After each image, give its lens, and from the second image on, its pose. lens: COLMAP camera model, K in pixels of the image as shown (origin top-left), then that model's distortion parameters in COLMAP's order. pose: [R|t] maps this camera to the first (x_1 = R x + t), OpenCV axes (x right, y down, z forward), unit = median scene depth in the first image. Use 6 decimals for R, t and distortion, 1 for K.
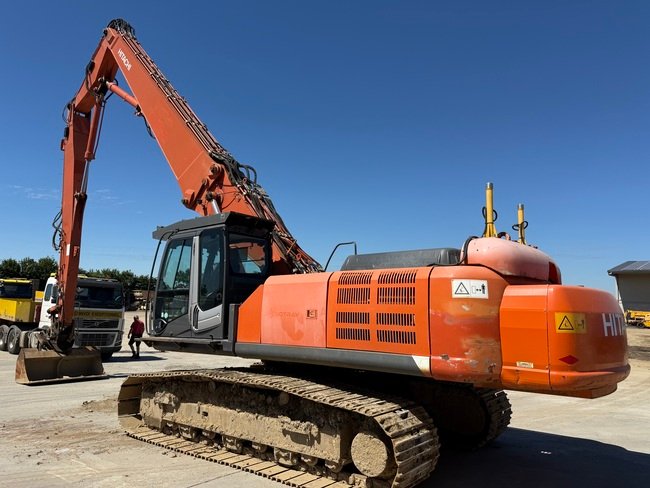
lens RADIAL K [[461.9, 0, 323.6], [0, 461.9, 245.9], [0, 0, 1]] dist [0.079468, -0.137518]
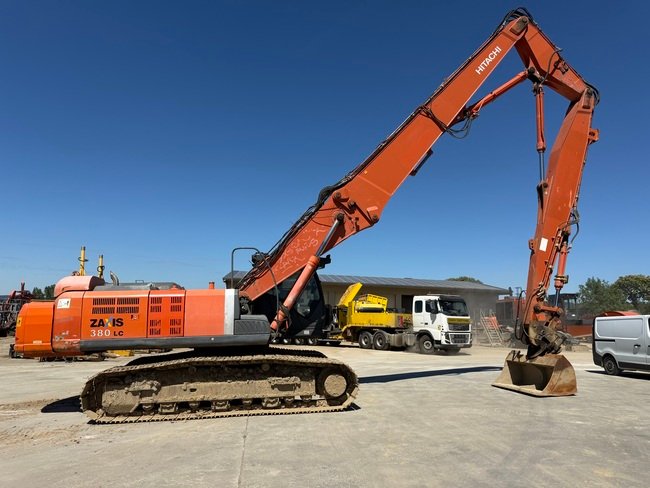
lens RADIAL K [[449.8, 0, 325.0], [0, 449.8, 244.0], [0, 0, 1]] dist [0.089485, -0.127239]
pose [[0.670986, 0.099047, 0.734825, -1.235929], [-0.091770, 0.994511, -0.050253, -0.040465], [-0.735769, -0.033716, 0.676393, -0.209243]]
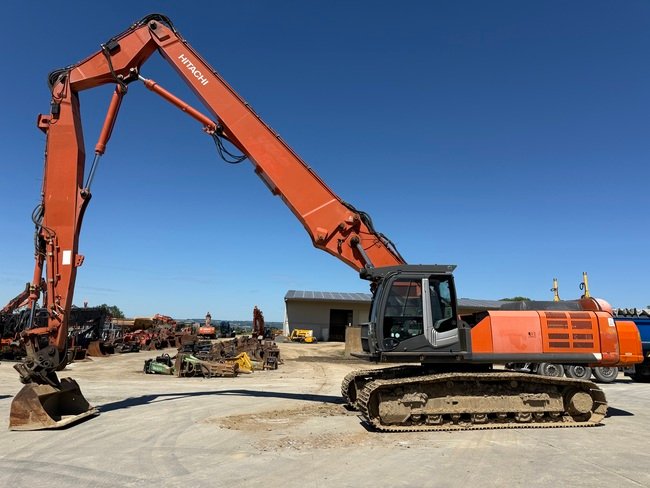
lens RADIAL K [[465.4, 0, 325.0], [0, 465.4, 244.0], [0, 0, 1]] dist [0.040248, -0.063402]
pose [[0.717030, 0.122851, 0.686131, -1.978240], [-0.093028, 0.992406, -0.080472, 0.021933], [-0.690807, -0.006129, 0.723013, 0.262365]]
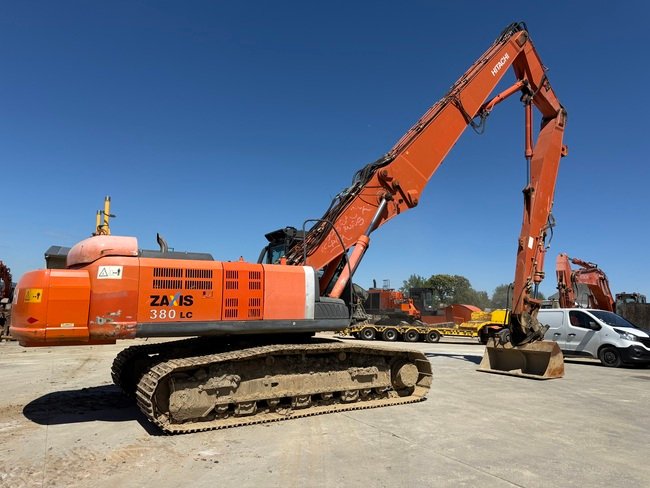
lens RADIAL K [[457.2, 0, 331.9], [0, 457.2, 242.7], [0, 0, 1]] dist [0.141328, -0.243586]
pose [[0.329904, 0.122492, 0.936034, -1.580848], [-0.151674, 0.985542, -0.075513, 0.103226], [-0.931750, -0.117060, 0.343713, 0.638179]]
